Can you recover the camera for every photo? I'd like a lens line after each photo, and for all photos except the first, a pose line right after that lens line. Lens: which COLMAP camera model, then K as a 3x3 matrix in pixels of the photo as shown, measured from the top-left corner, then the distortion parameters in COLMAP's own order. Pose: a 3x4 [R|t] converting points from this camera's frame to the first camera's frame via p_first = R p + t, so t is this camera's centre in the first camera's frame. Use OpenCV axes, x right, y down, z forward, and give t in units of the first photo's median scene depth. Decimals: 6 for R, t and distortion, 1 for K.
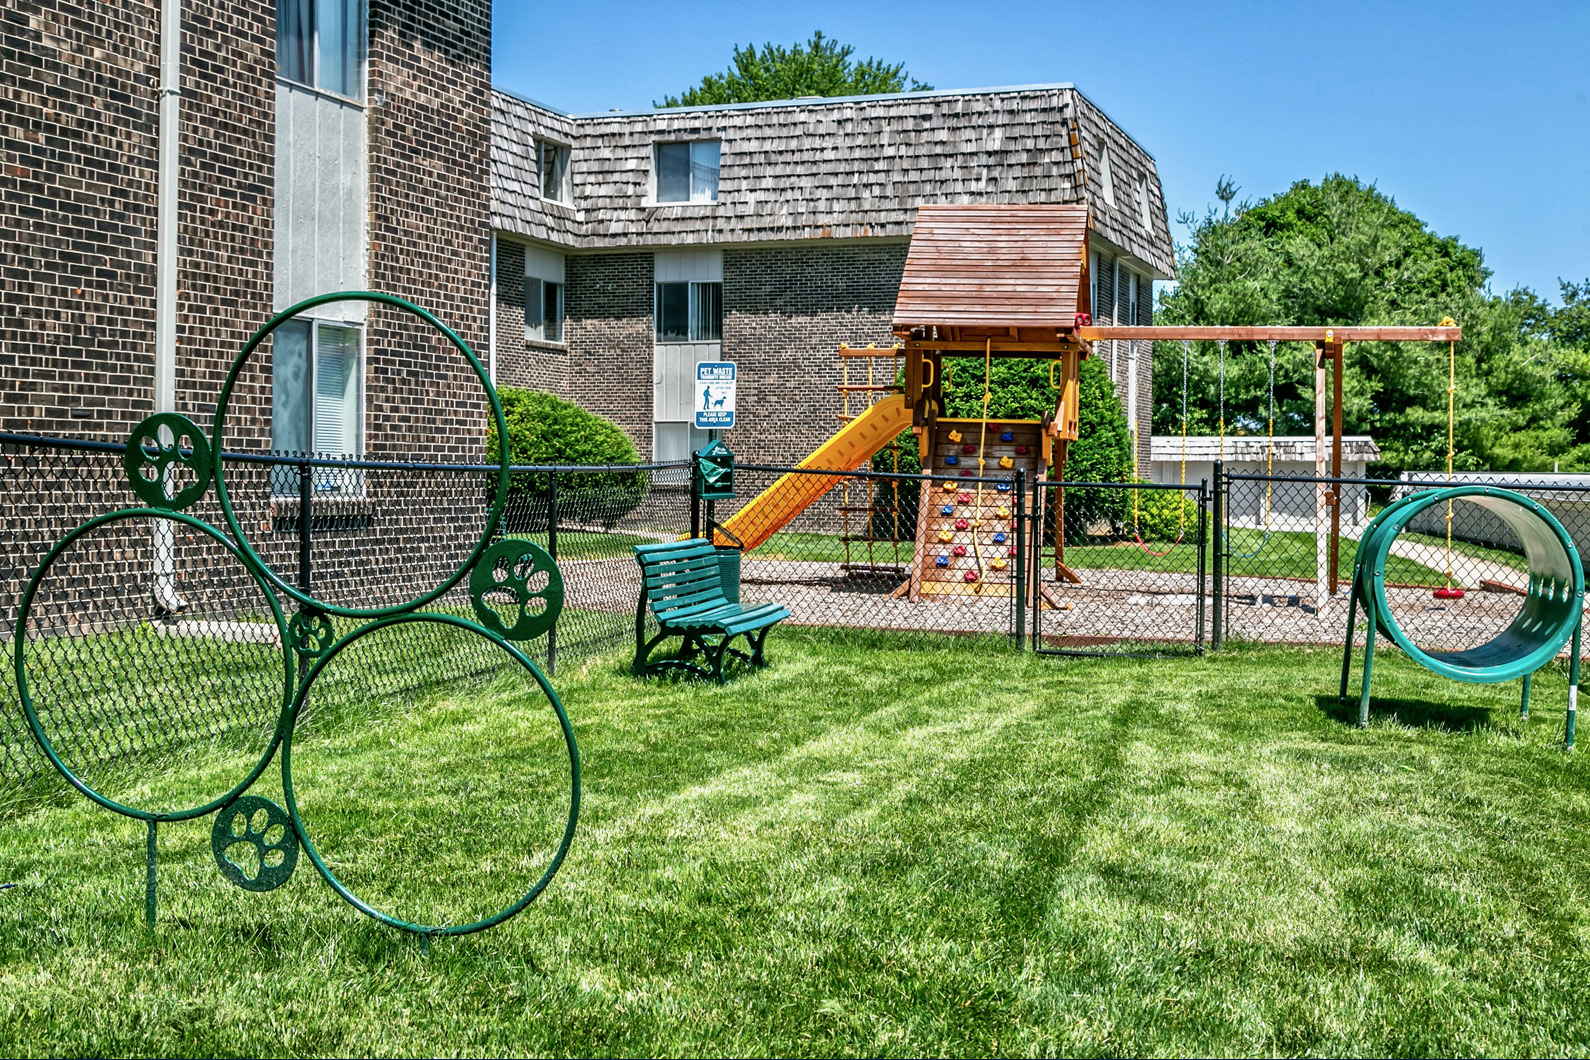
lens RADIAL K [[2106.5, 0, 795.8], [0, 2106.5, 527.8], [0, 0, 1]] dist [0.017623, 0.000000]
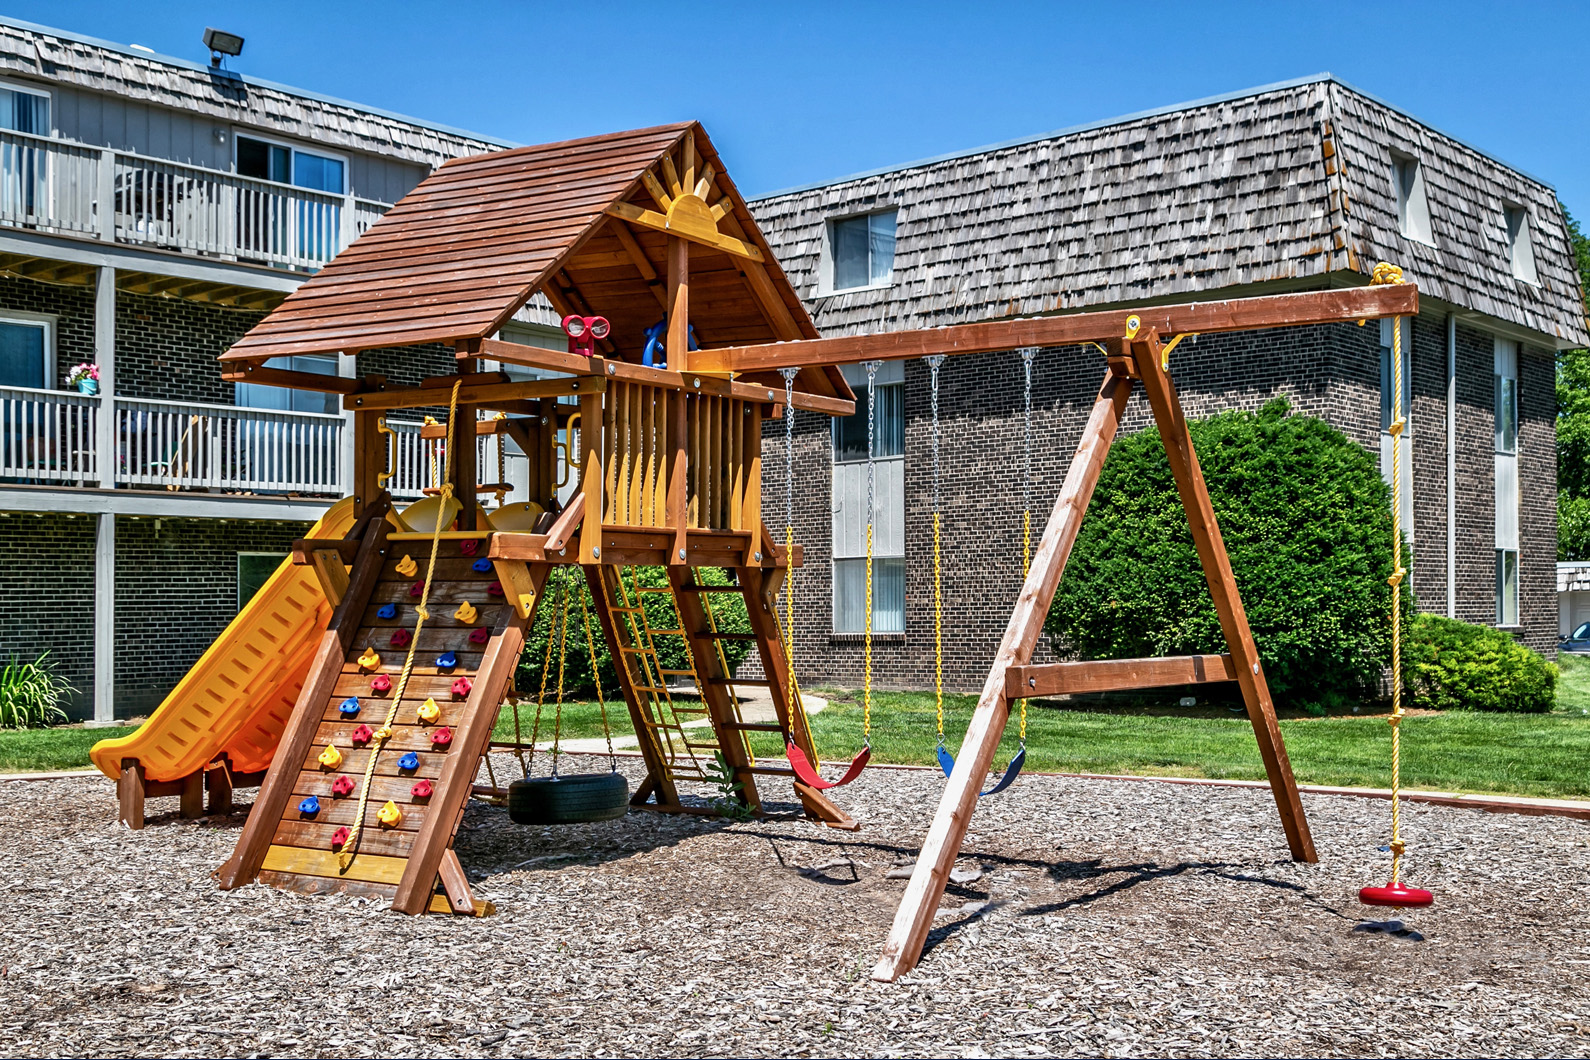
lens RADIAL K [[1811.4, 0, 794.2], [0, 1811.4, 619.1], [0, 0, 1]] dist [-0.002116, 0.000000]
pose [[0.921025, -0.017614, -0.389105, 0.197644], [0.009120, 0.999678, -0.023668, -0.010525], [0.389397, 0.018250, 0.920889, 0.354777]]
